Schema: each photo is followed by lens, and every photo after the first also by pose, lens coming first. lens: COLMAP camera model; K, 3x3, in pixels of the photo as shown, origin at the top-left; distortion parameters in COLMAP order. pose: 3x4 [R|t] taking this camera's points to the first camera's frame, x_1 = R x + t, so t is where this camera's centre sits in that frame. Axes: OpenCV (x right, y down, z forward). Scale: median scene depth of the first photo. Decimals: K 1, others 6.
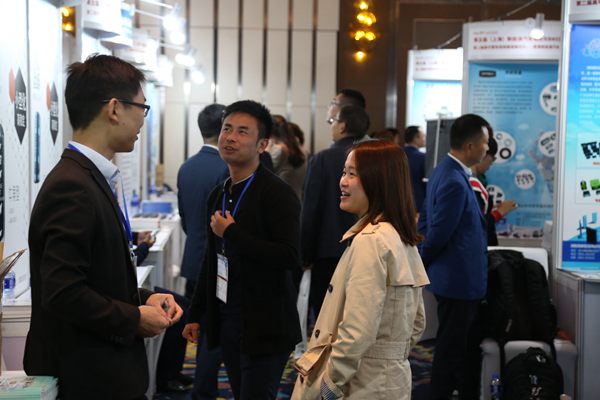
lens RADIAL K [[1260.9, 0, 299.8], [0, 1260.9, 200.2], [0, 0, 1]] dist [0.031928, 0.000000]
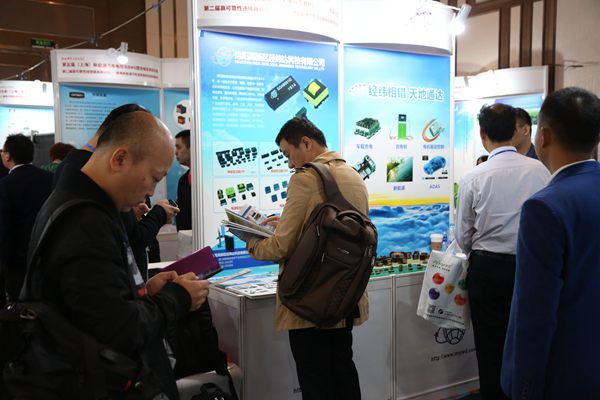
lens RADIAL K [[660.4, 0, 299.1], [0, 660.4, 202.8], [0, 0, 1]] dist [0.072763, 0.000000]
pose [[0.859345, -0.058073, 0.508088, 0.012138], [0.045951, 0.998281, 0.036383, -0.021053], [-0.509328, -0.007918, 0.860536, 0.517091]]
